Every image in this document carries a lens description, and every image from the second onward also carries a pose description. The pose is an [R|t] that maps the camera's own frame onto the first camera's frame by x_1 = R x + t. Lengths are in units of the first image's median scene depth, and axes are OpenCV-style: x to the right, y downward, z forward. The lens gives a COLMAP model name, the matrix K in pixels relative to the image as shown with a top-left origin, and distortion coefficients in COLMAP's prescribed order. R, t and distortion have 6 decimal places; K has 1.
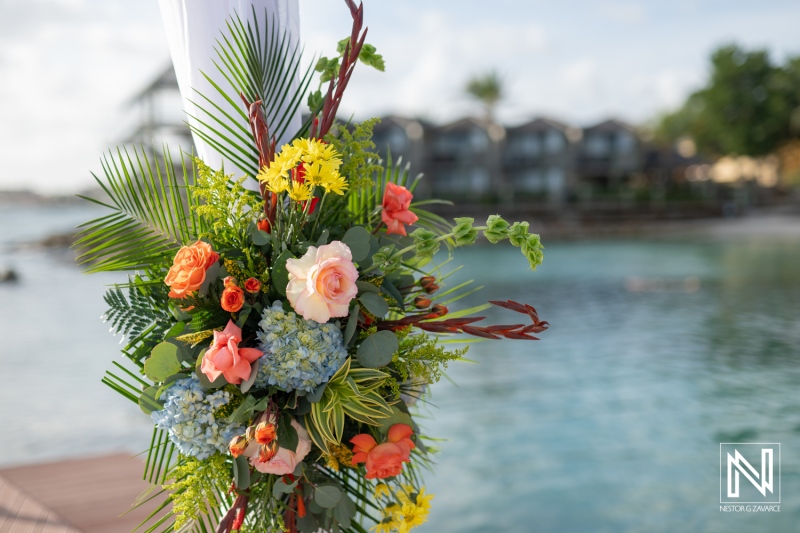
lens RADIAL K [[1207.1, 0, 400.4], [0, 1207.1, 266.3], [0, 0, 1]] dist [0.096209, 0.000000]
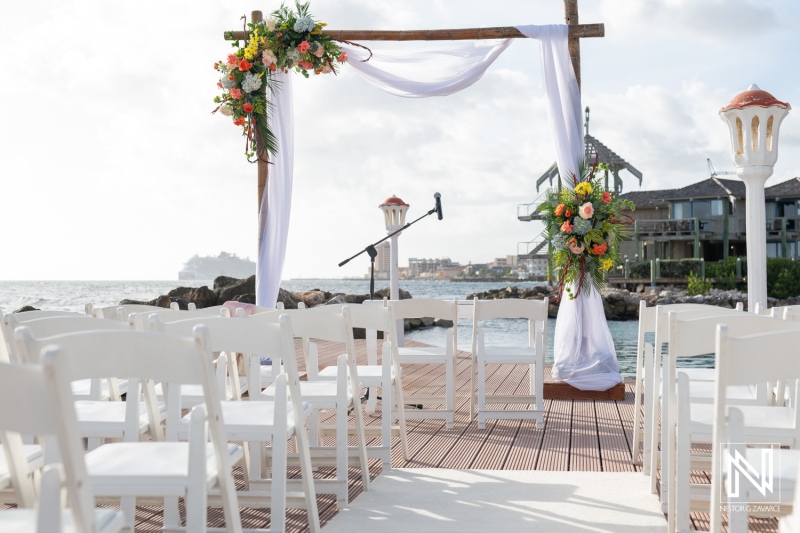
lens RADIAL K [[1207.1, 0, 400.0], [0, 1207.1, 267.5], [0, 0, 1]] dist [0.096209, 0.000000]
pose [[0.956443, 0.018077, -0.291359, 0.622392], [-0.021198, 0.999747, -0.007561, 0.285071], [0.291149, 0.013408, 0.956584, -3.762213]]
